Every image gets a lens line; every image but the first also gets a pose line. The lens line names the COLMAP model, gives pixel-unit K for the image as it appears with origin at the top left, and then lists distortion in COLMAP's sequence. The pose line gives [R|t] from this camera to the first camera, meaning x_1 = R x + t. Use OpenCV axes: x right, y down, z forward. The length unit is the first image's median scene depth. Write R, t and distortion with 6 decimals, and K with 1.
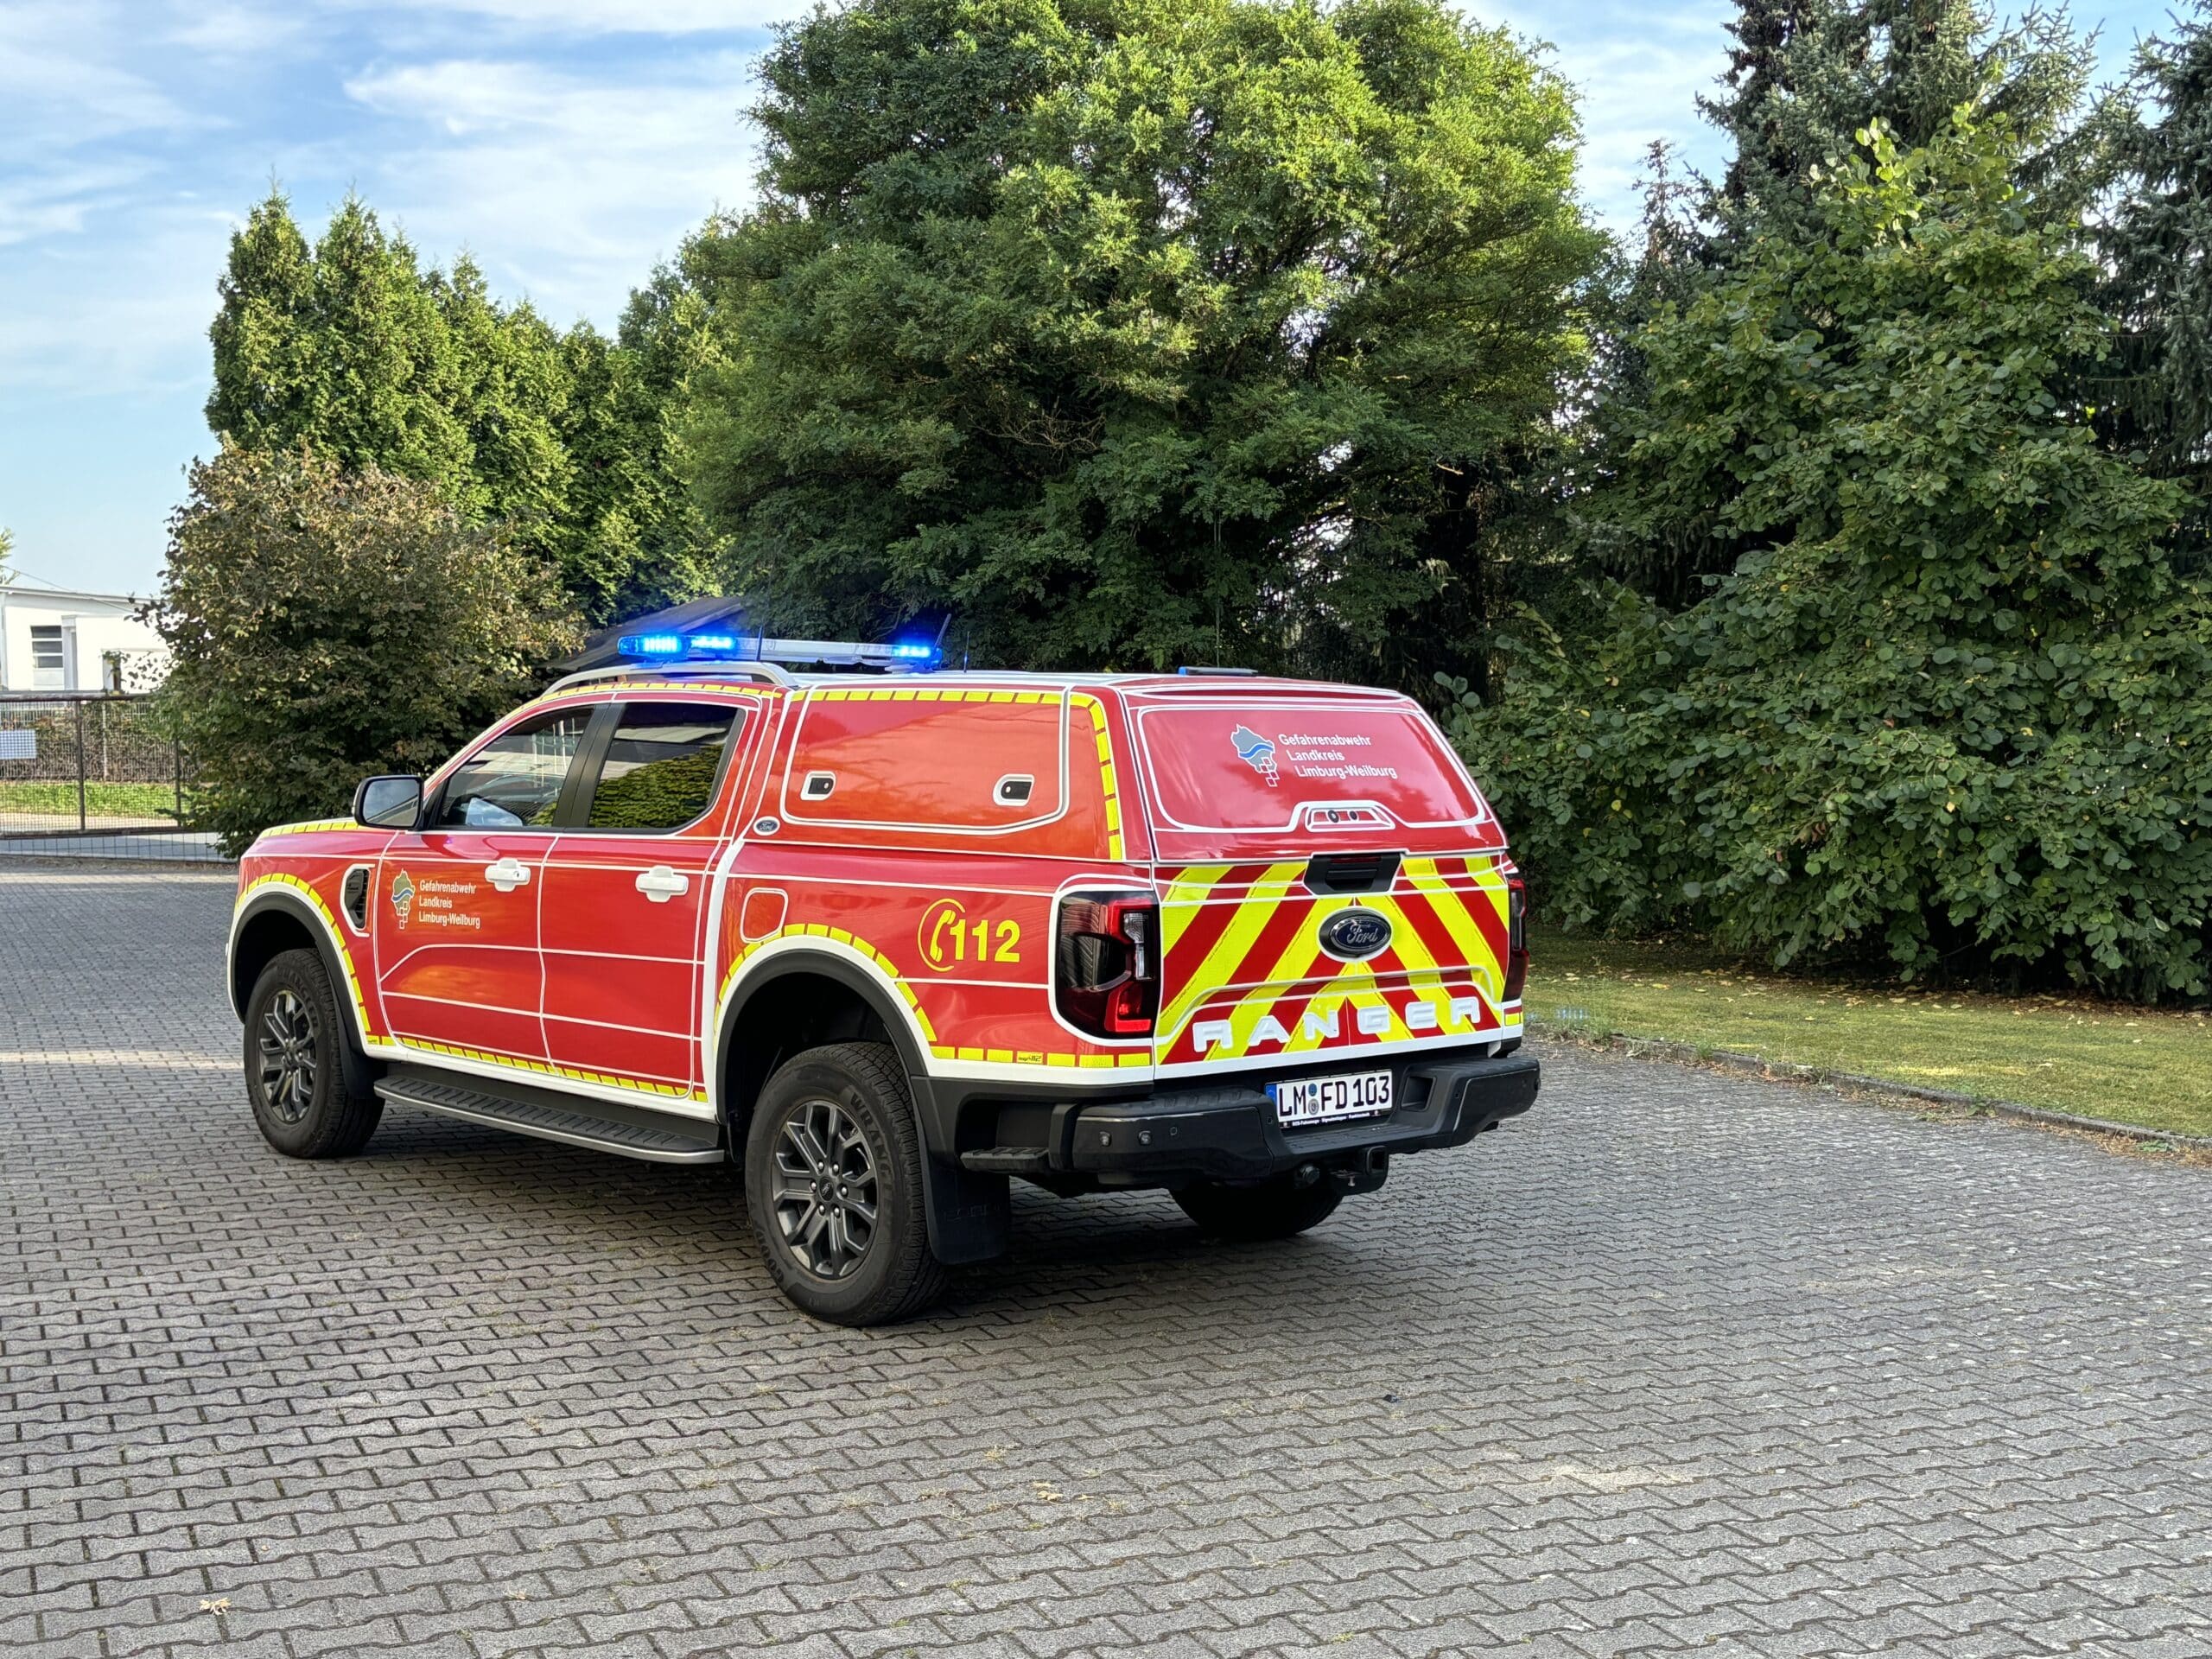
lens RADIAL K [[2553.7, 0, 1106.0], [0, 2553.7, 829.5], [0, 0, 1]] dist [0.264105, -1.034467]
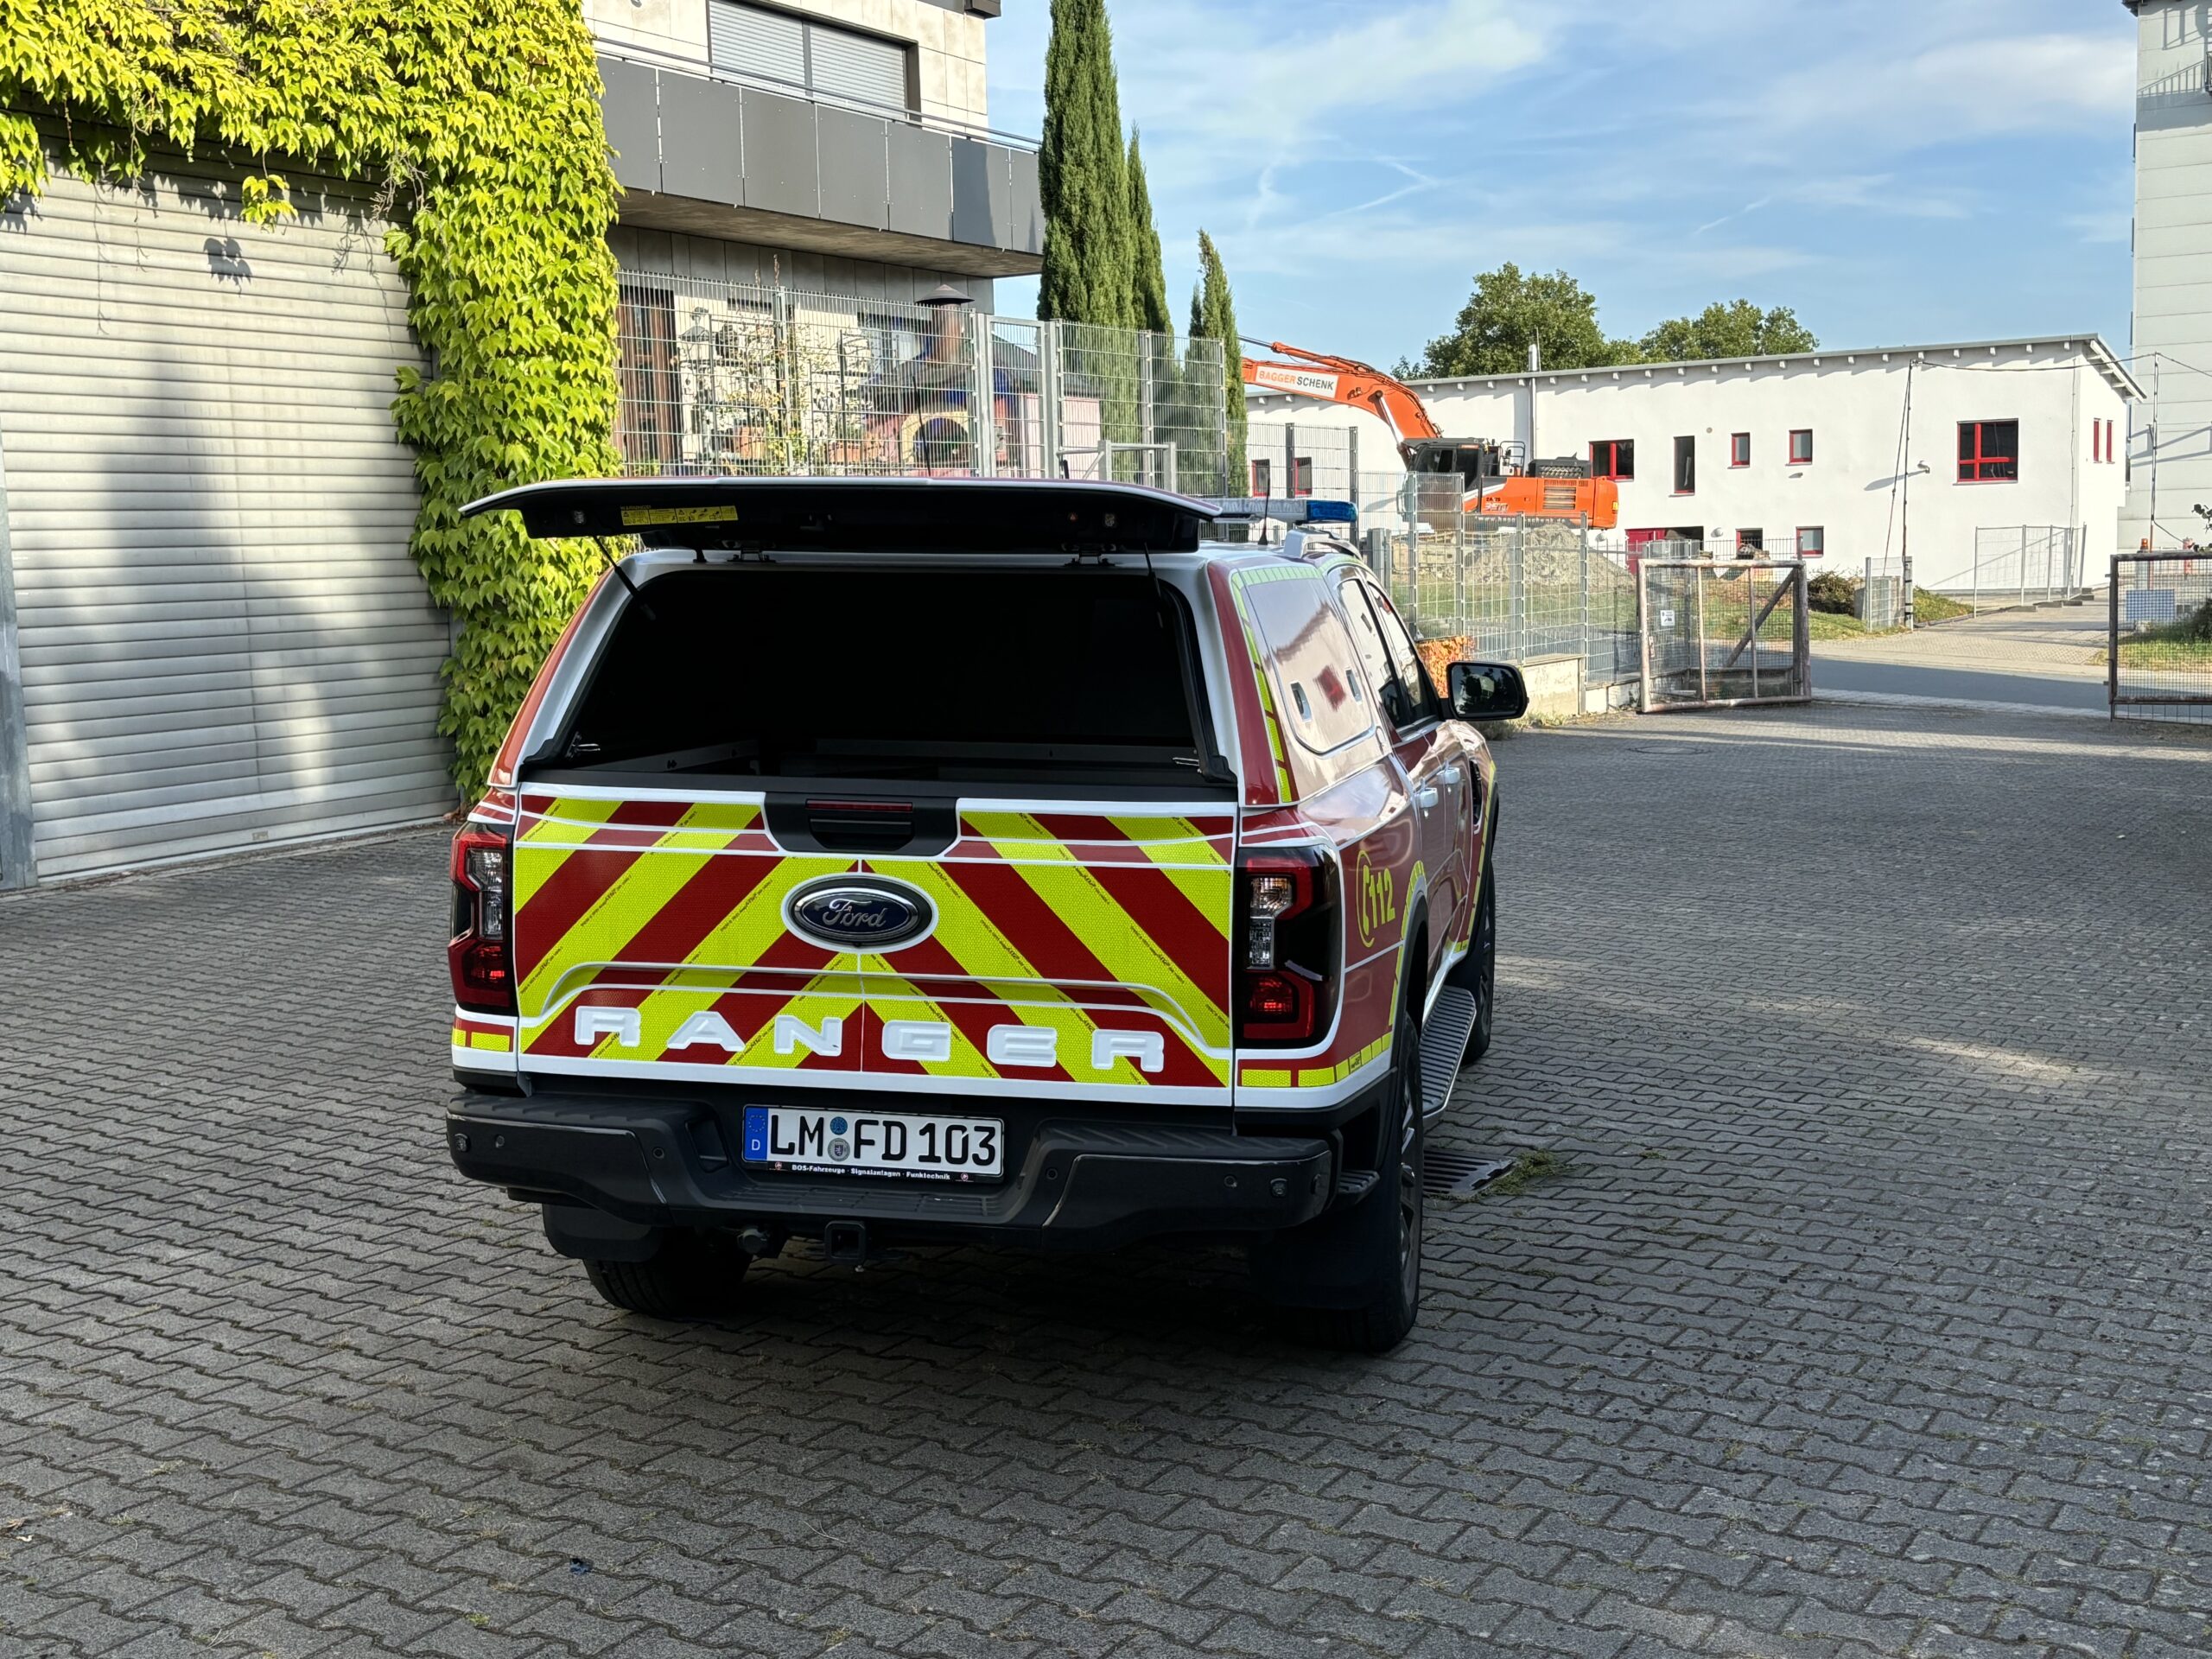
lens RADIAL K [[2541.6, 0, 1086.7], [0, 2541.6, 822.3], [0, 0, 1]] dist [0.212181, -0.687348]
pose [[0.571163, 0.076097, -0.817302, 0.639417], [-0.032618, 0.997011, 0.070035, -0.031072], [0.820189, -0.013342, 0.571938, 0.607733]]
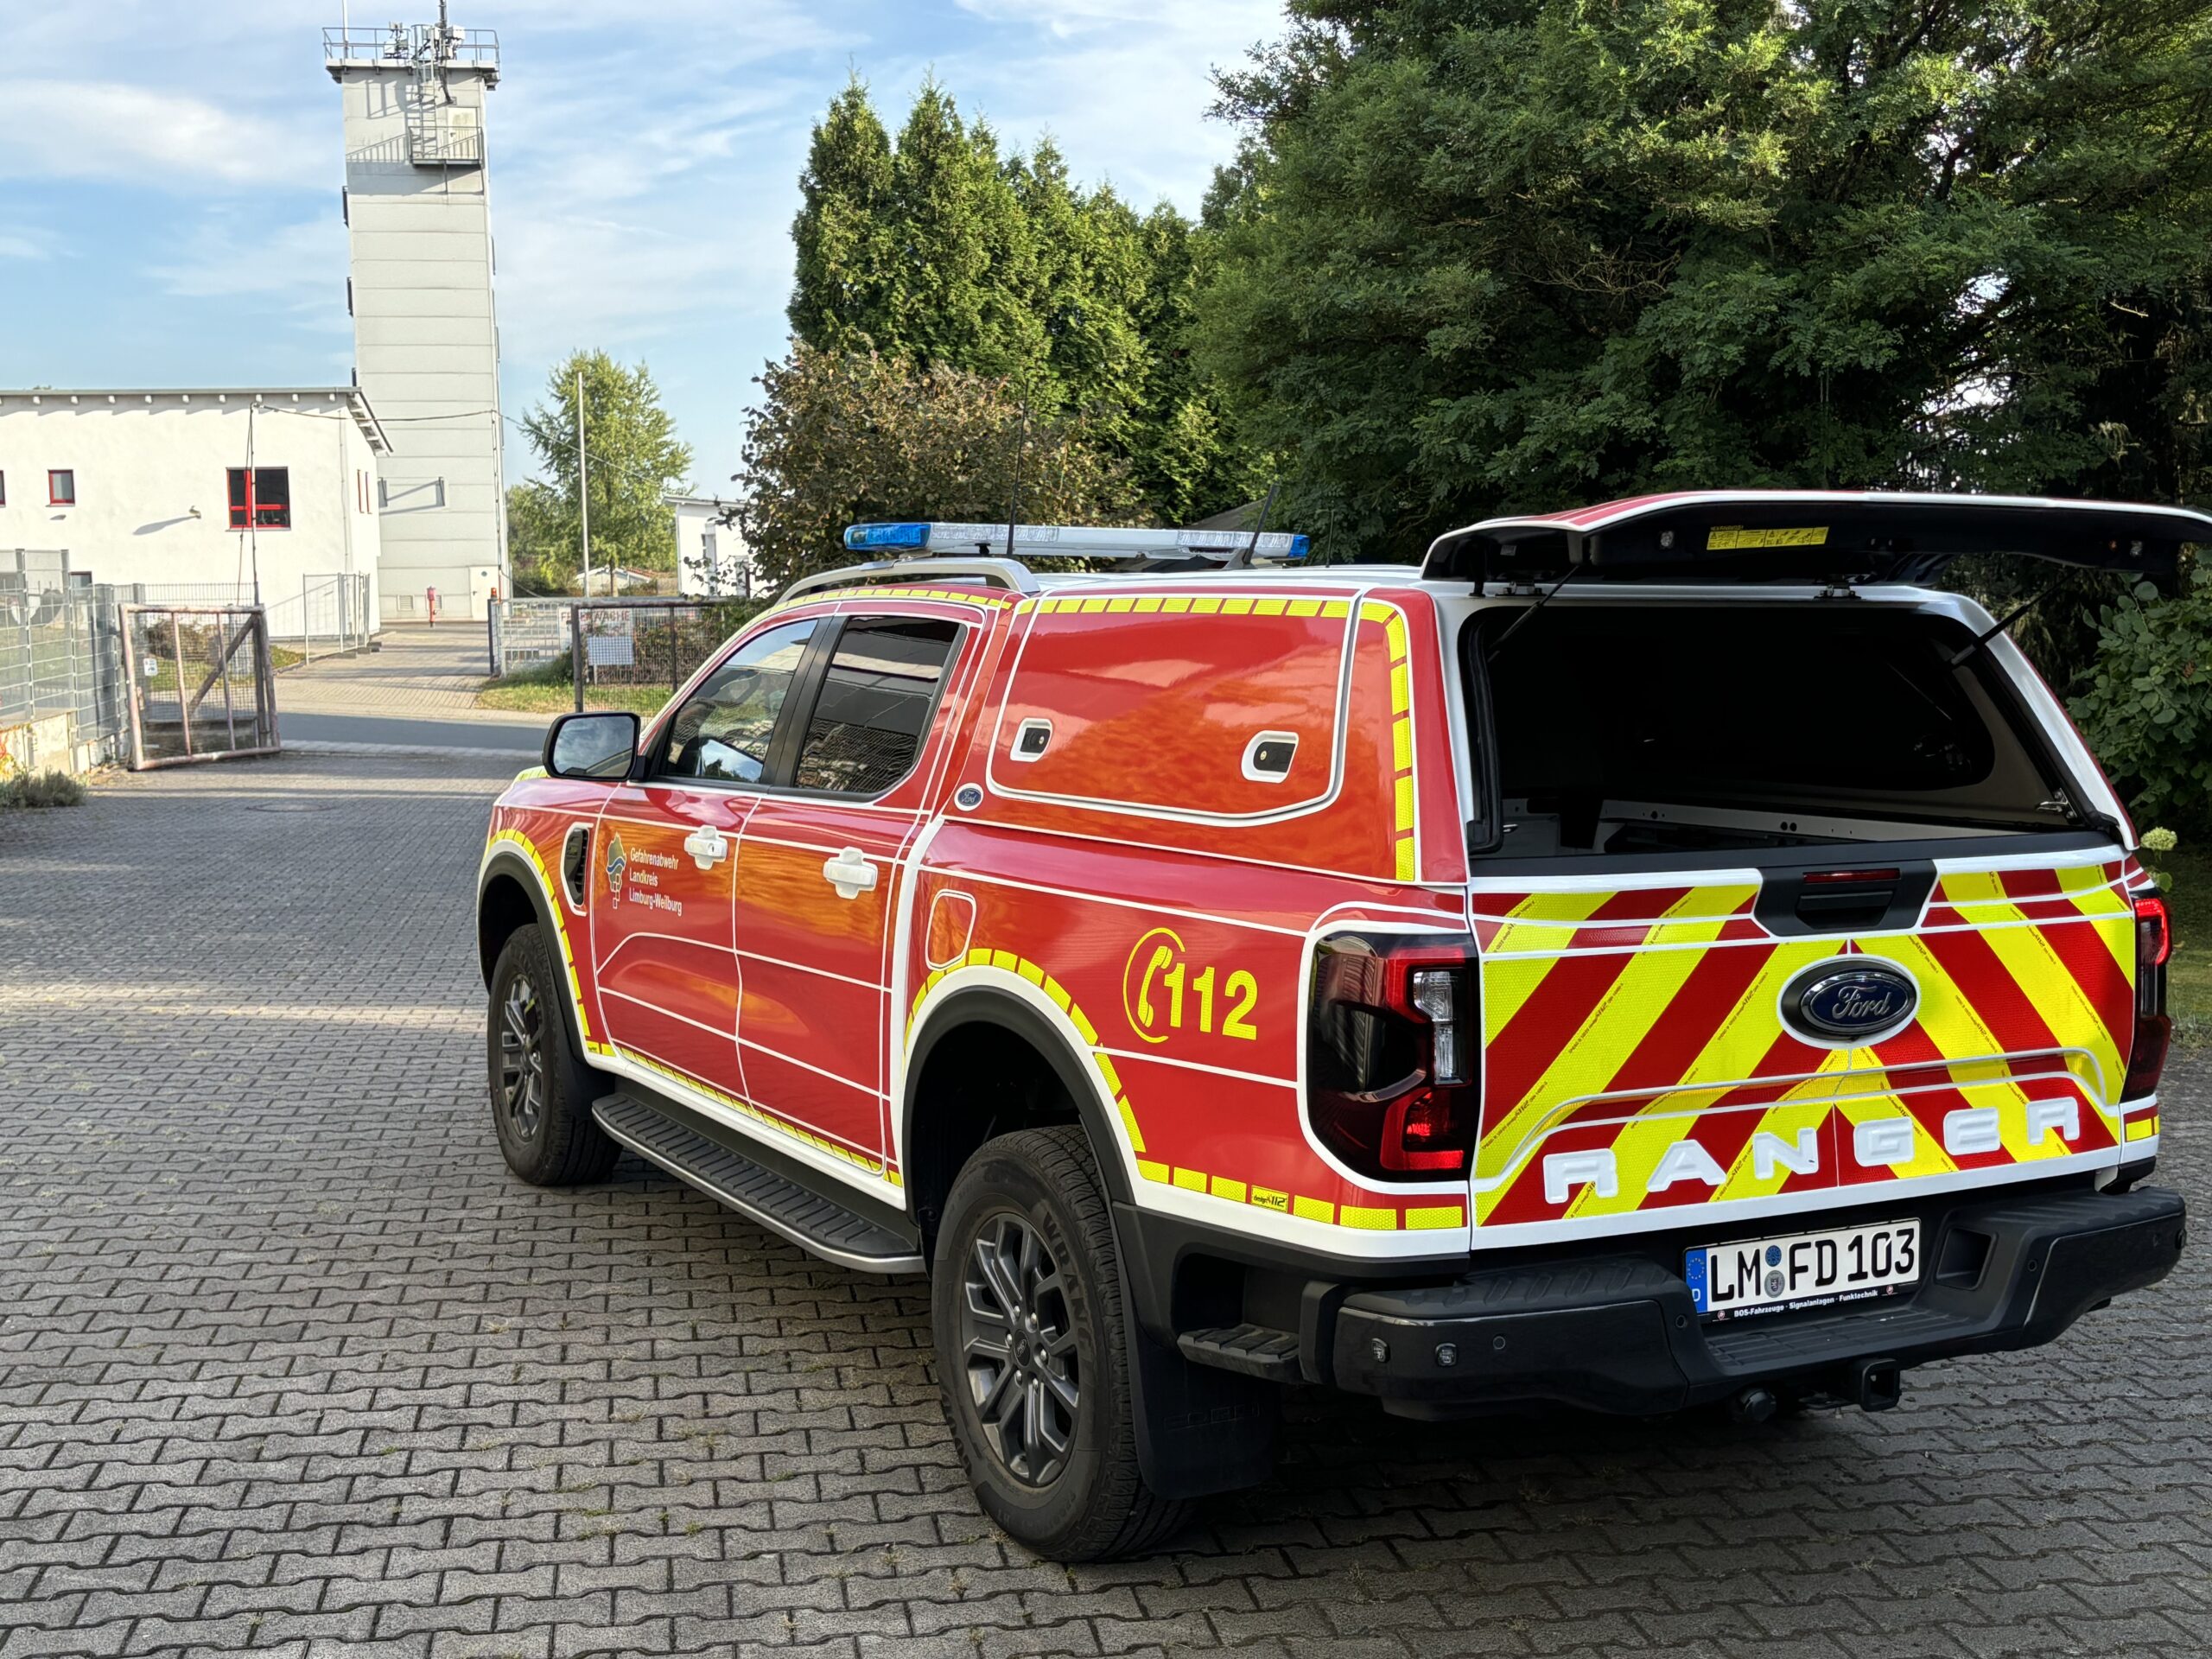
lens RADIAL K [[2548.3, 0, 1099.4], [0, 2548.3, 808.9], [0, 0, 1]] dist [0.223369, -0.798408]
pose [[0.967991, 0.012840, -0.250658, 0.072572], [-0.004829, 0.999459, 0.032546, -0.020639], [0.250940, -0.030294, 0.967528, 0.349891]]
